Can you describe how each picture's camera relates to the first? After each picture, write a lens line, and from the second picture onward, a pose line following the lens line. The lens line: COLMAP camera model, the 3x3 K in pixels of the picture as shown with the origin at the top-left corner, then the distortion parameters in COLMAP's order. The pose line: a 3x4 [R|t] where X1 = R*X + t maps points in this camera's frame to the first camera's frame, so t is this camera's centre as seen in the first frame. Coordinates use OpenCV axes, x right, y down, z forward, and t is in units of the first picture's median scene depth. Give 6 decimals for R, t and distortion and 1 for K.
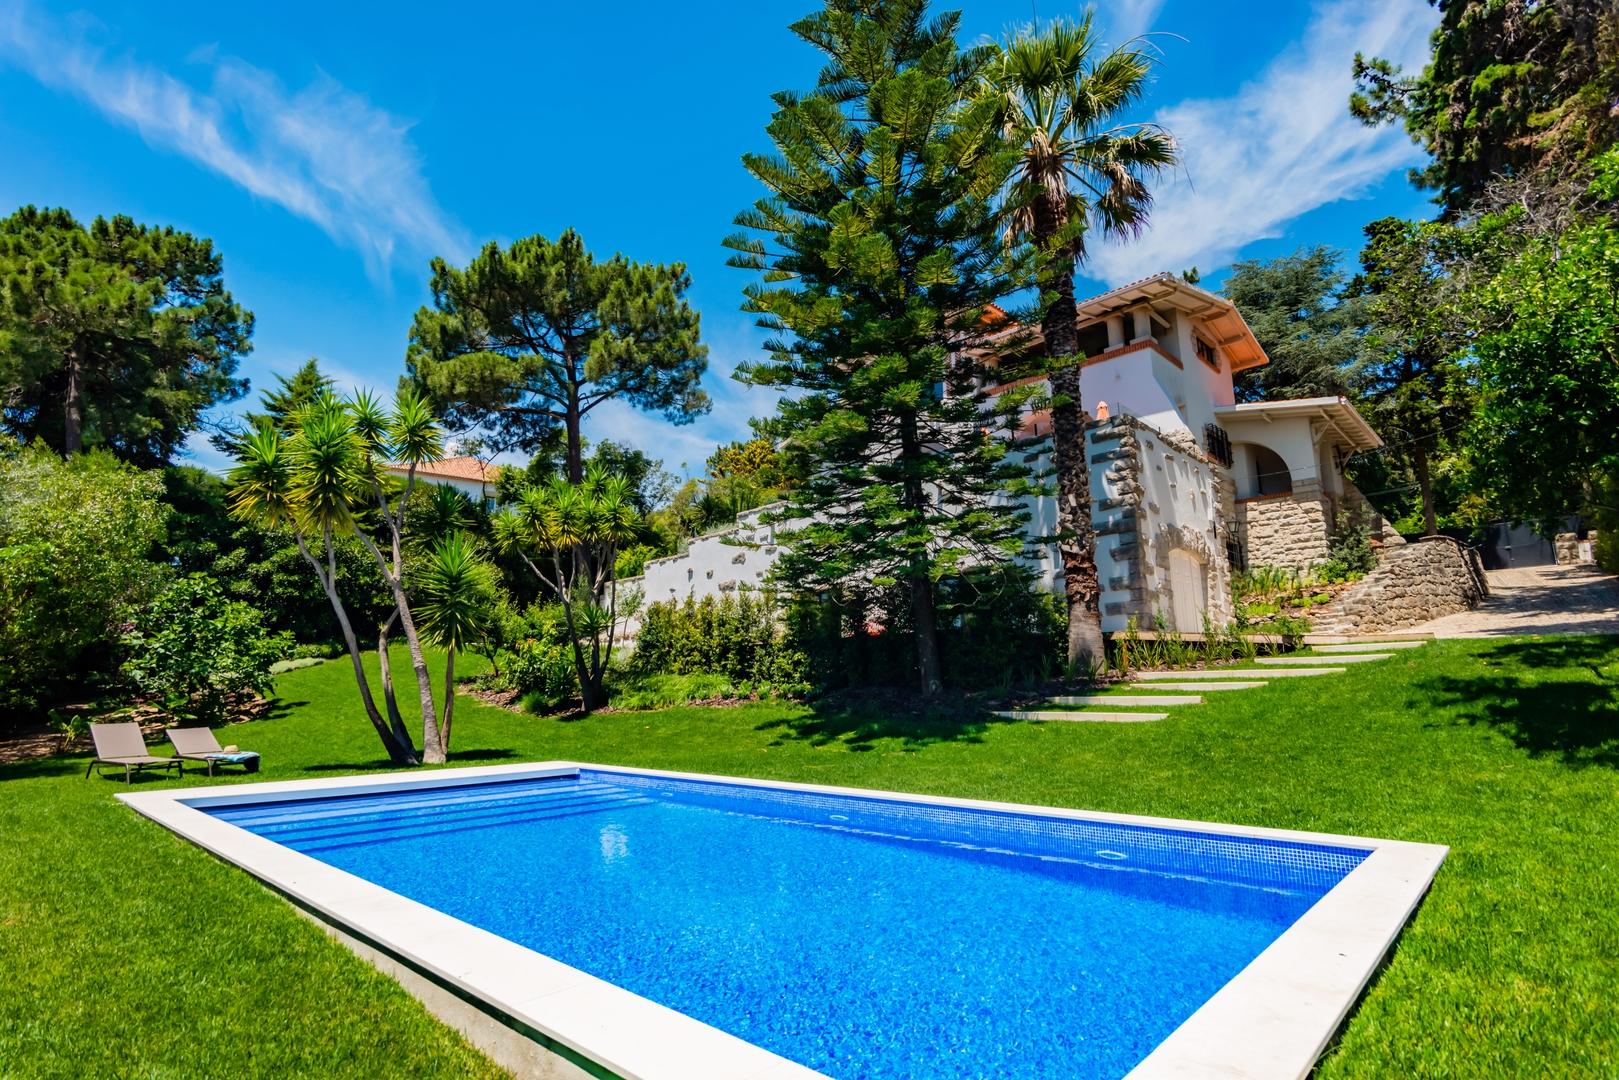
lens RADIAL K [[803.5, 0, 815.9], [0, 803.5, 543.2], [0, 0, 1]] dist [0.002094, -0.000422]
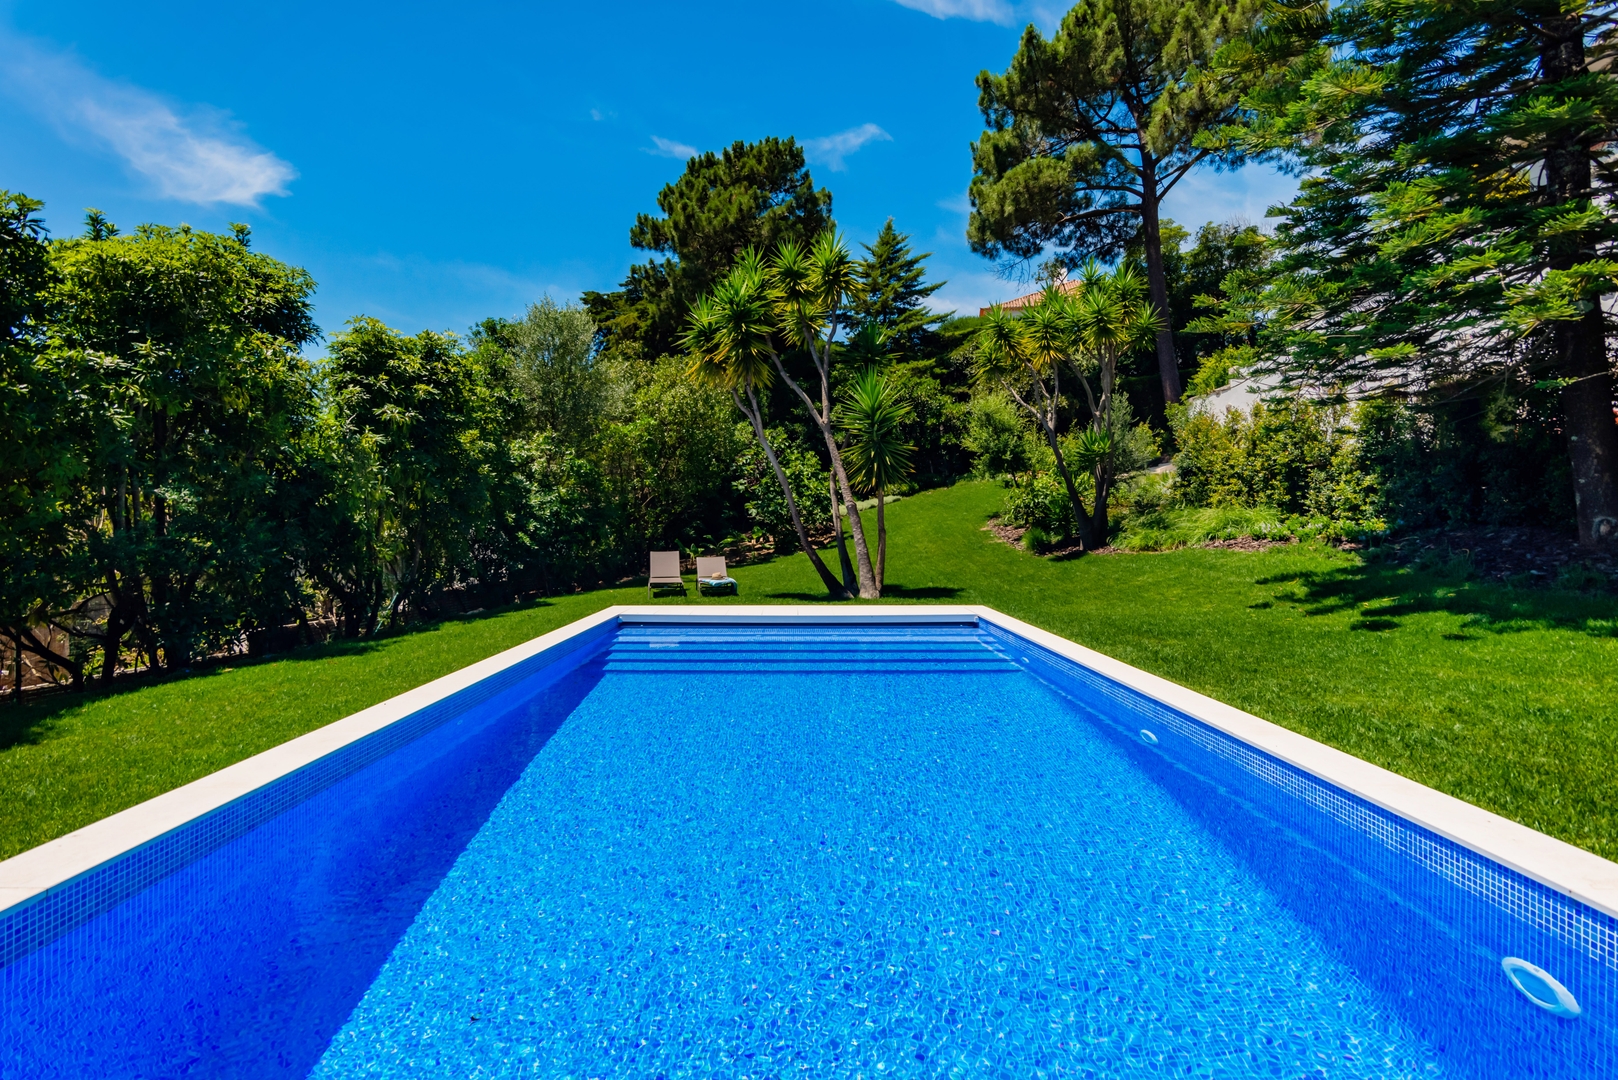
lens RADIAL K [[803.0, 0, 815.4], [0, 803.0, 543.2], [0, 0, 1]] dist [0.002094, -0.000422]
pose [[0.670865, 0.022688, -0.741233, 0.136932], [0.133598, 0.979480, 0.150896, 0.022826], [0.729446, -0.200258, 0.654068, 0.168242]]
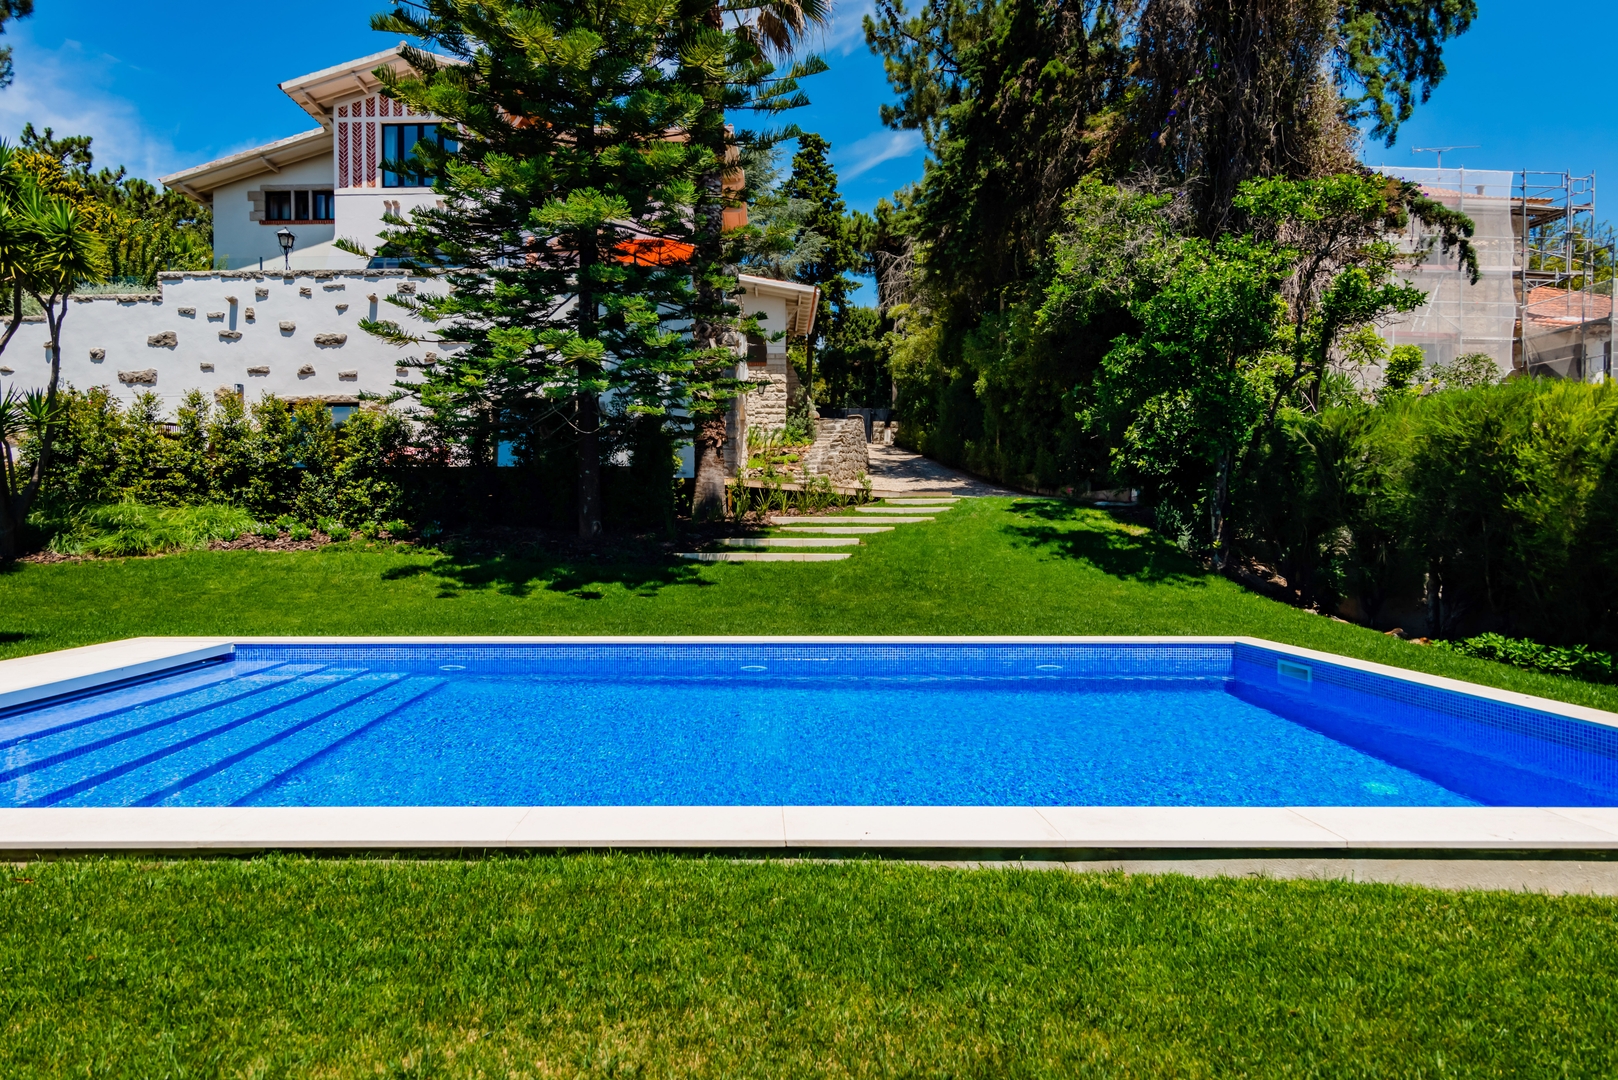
lens RADIAL K [[803.0, 0, 815.4], [0, 803.0, 543.2], [0, 0, 1]] dist [0.002094, -0.000422]
pose [[0.724036, -0.002418, 0.689758, -0.204542], [-0.133532, 0.980585, 0.143605, 0.020039], [-0.676713, -0.196080, 0.709656, 0.113768]]
